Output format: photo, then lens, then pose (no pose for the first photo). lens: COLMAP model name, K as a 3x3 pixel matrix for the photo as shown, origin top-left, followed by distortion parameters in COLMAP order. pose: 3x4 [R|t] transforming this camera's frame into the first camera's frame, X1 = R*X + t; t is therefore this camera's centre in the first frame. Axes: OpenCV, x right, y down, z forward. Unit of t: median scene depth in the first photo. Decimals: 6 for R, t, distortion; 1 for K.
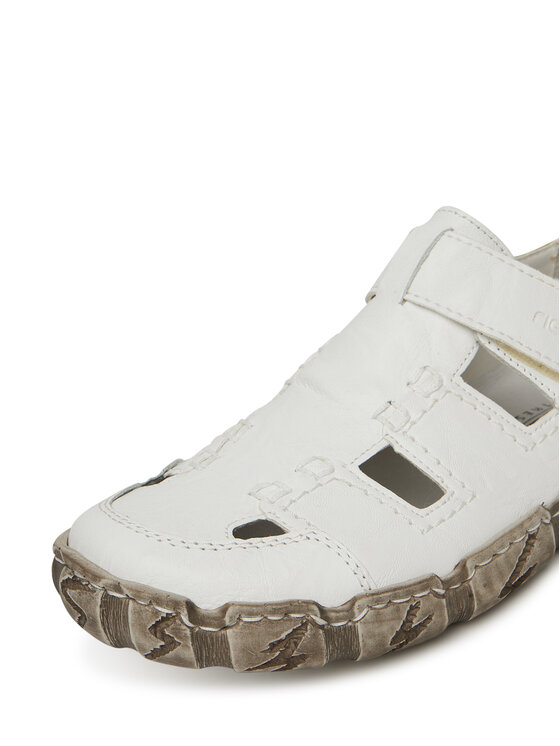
lens RADIAL K [[1293.0, 0, 280.0], [0, 1293.0, 373.0], [0, 0, 1]] dist [-0.027130, 0.038574]
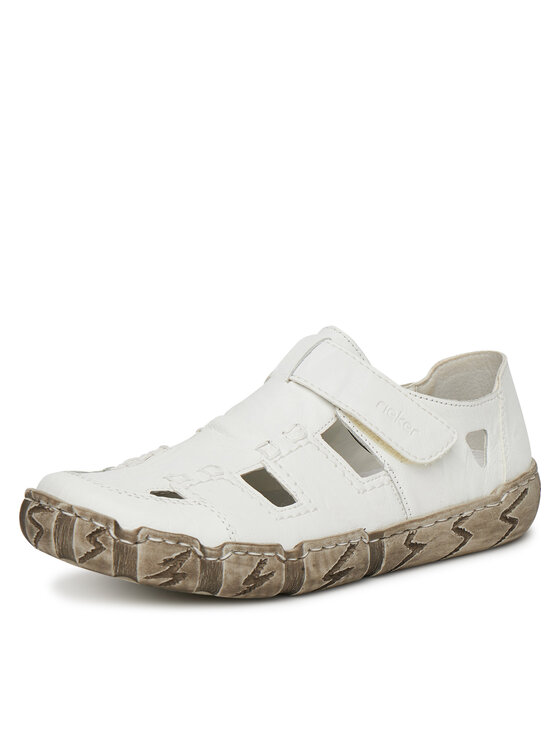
lens RADIAL K [[2203.0, 0, 280.0], [0, 2203.0, 373.0], [0, 0, 1]] dist [-0.147013, -0.514546]
pose [[0.986822, 0.159829, 0.025238, 0.025255], [-0.148532, 0.956636, -0.250570, 0.605895], [-0.064192, 0.243519, 0.967770, -1.499610]]
